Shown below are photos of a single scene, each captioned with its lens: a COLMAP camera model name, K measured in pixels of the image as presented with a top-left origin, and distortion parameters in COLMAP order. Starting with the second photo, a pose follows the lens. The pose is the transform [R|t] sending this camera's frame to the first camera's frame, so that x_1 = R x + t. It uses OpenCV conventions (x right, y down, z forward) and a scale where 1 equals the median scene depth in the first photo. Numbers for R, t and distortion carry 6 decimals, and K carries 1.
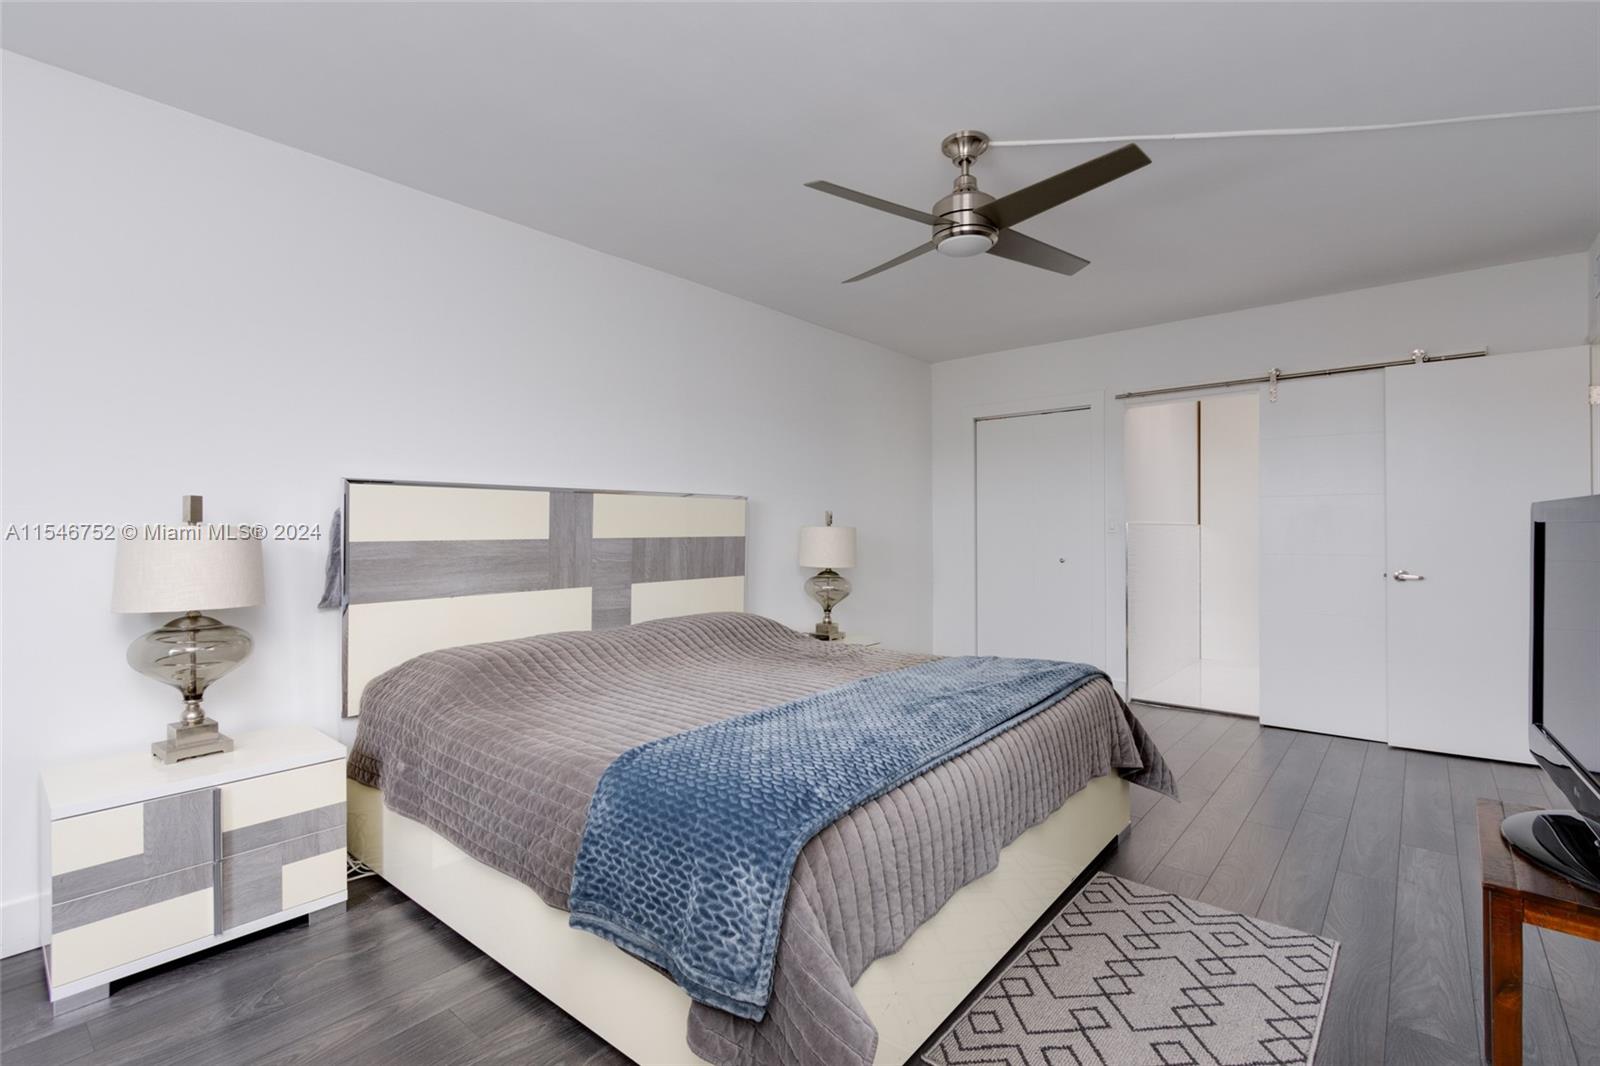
lens RADIAL K [[736.6, 0, 799.3], [0, 736.6, 524.3], [0, 0, 1]] dist [0.002543, -0.000241]
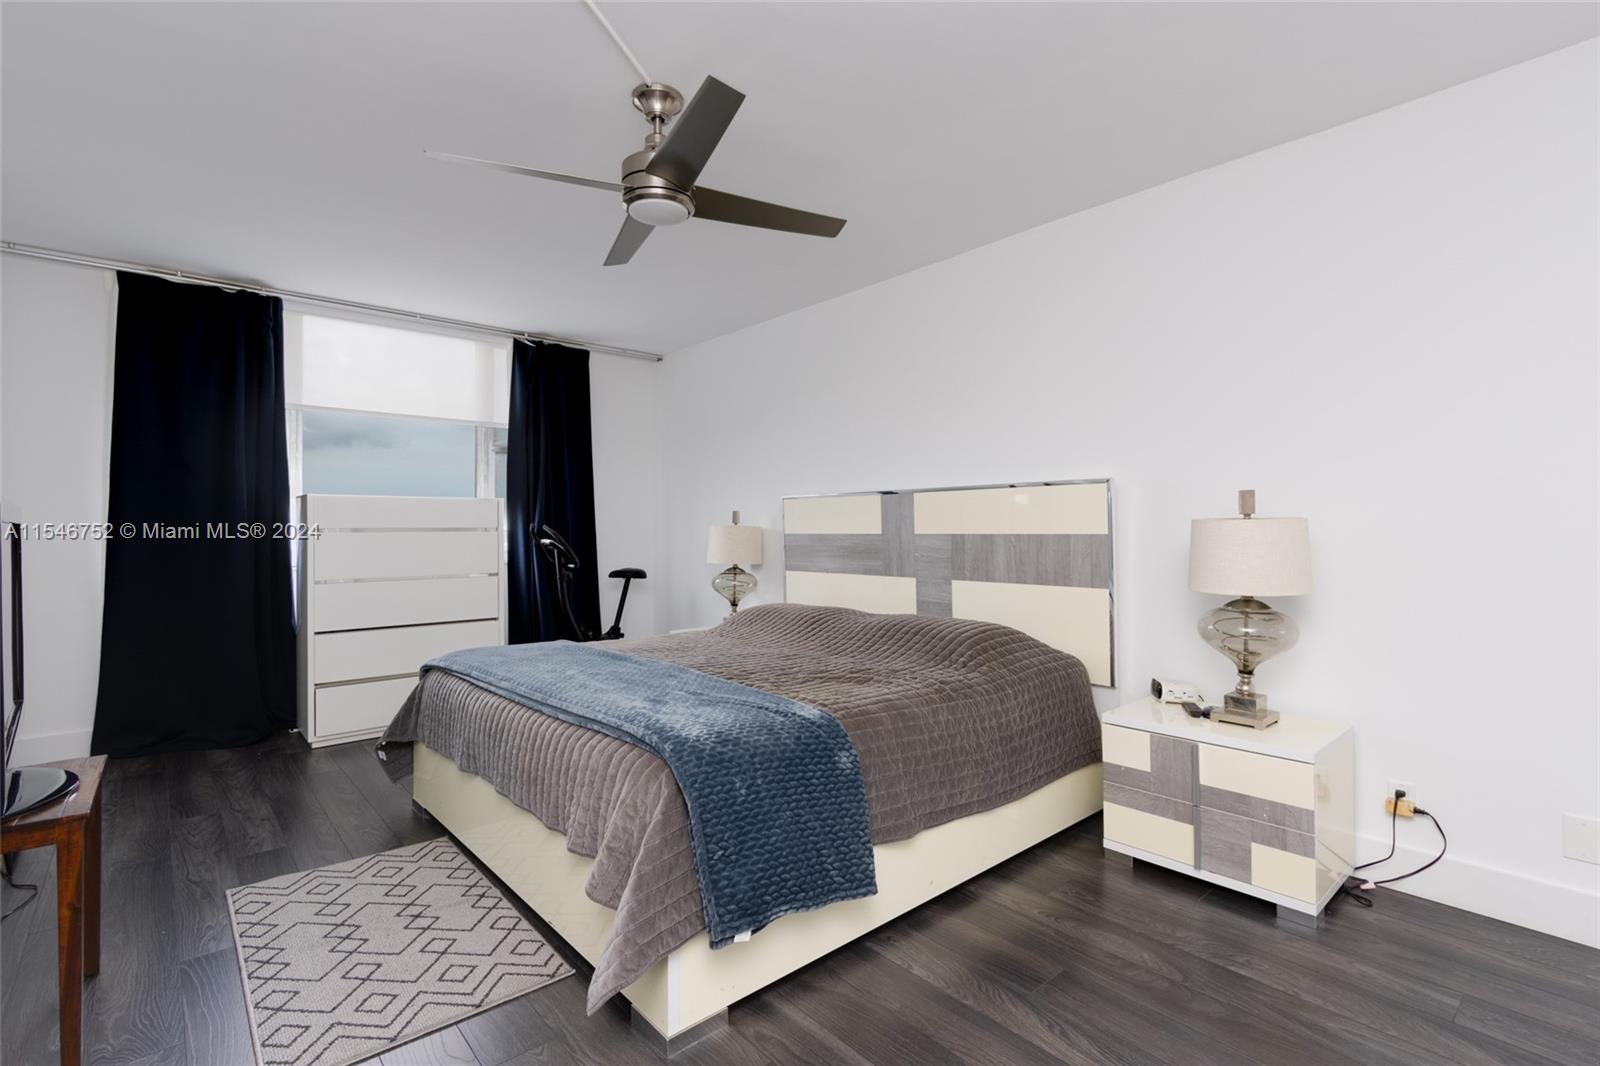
lens RADIAL K [[736.6, 0, 799.3], [0, 736.6, 524.3], [0, 0, 1]] dist [0.002543, -0.000241]
pose [[-0.149331, -0.003506, -0.988781, 0.838326], [0.013573, 0.999892, -0.005595, 0.008580], [0.988694, -0.014256, -0.149268, 0.999190]]
